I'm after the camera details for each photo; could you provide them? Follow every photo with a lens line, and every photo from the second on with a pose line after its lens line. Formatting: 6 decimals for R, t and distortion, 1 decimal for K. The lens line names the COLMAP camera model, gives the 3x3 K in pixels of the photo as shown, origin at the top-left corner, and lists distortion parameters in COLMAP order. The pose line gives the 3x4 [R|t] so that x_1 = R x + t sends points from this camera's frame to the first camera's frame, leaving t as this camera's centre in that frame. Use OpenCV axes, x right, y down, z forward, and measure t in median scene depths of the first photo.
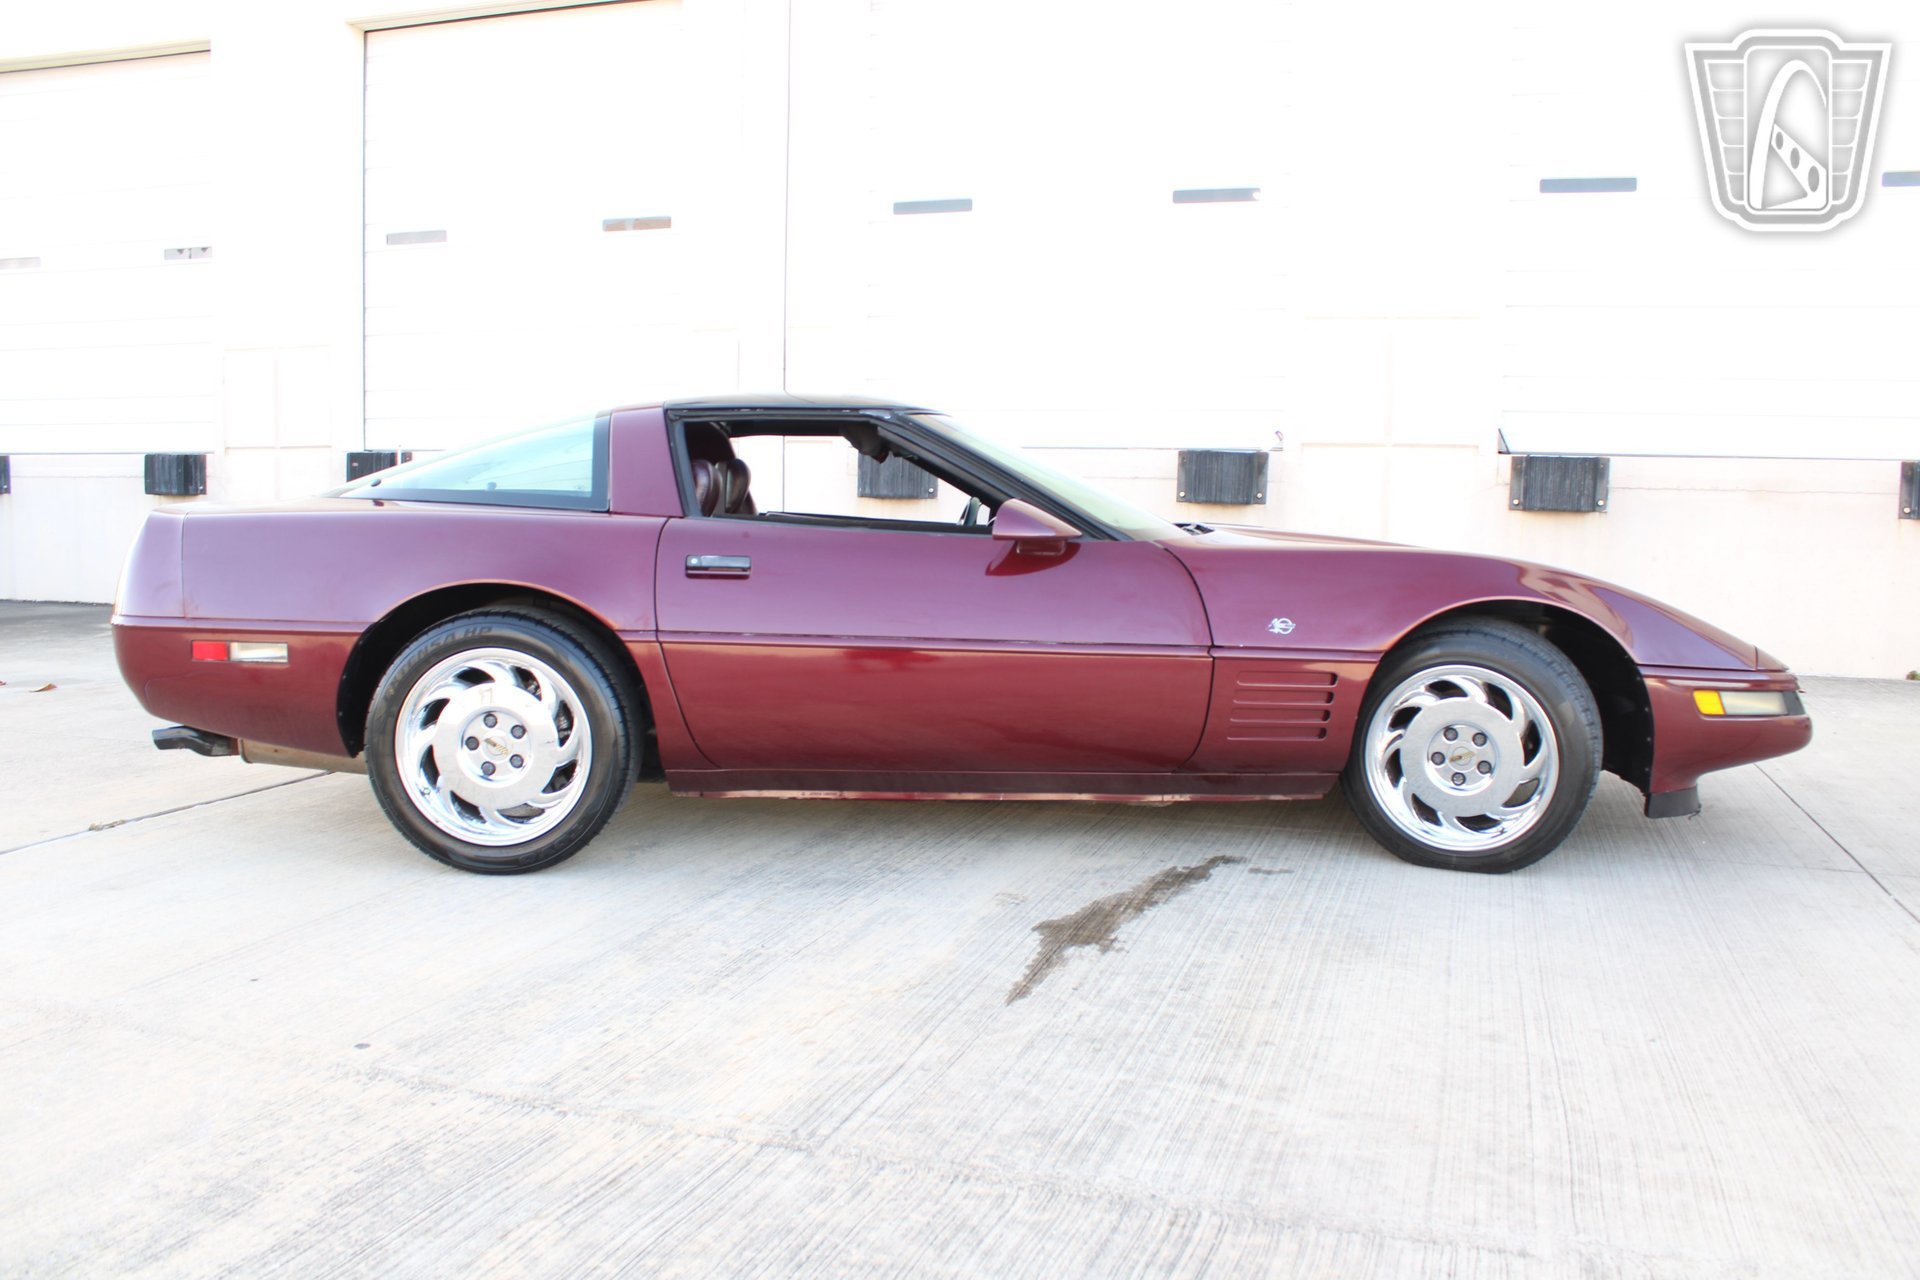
lens RADIAL K [[1635.0, 0, 935.8], [0, 1635.0, 647.5], [0, 0, 1]] dist [-0.155945, 0.123428]
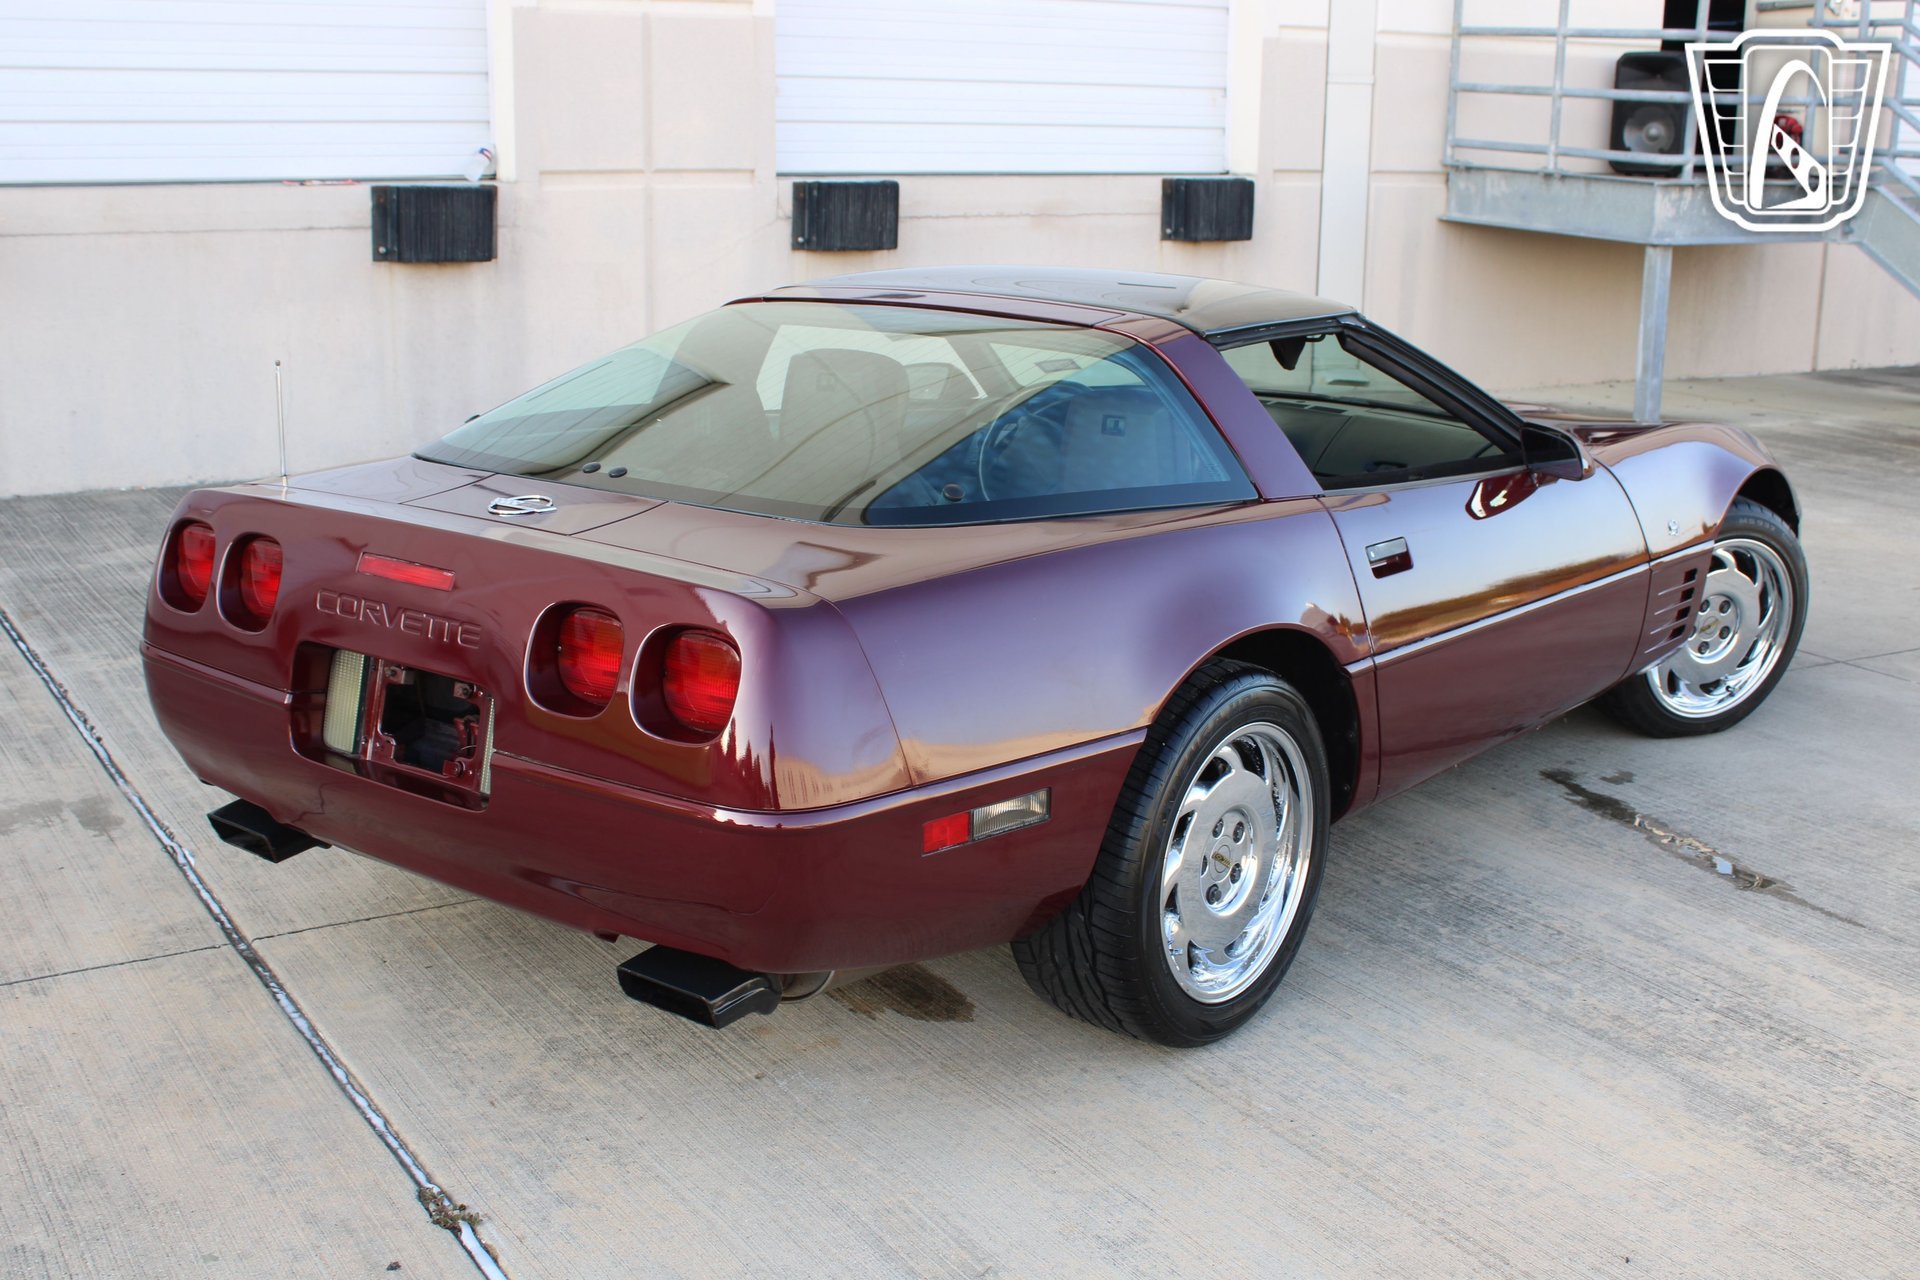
lens RADIAL K [[2239.7, 0, 942.0], [0, 2239.7, 666.0], [0, 0, 1]] dist [-0.071093, 0.000000]
pose [[0.647400, -0.192132, 0.737535, -1.015645], [0.068624, 0.978468, 0.194658, -0.210631], [-0.759054, -0.075409, 0.646645, 0.461074]]
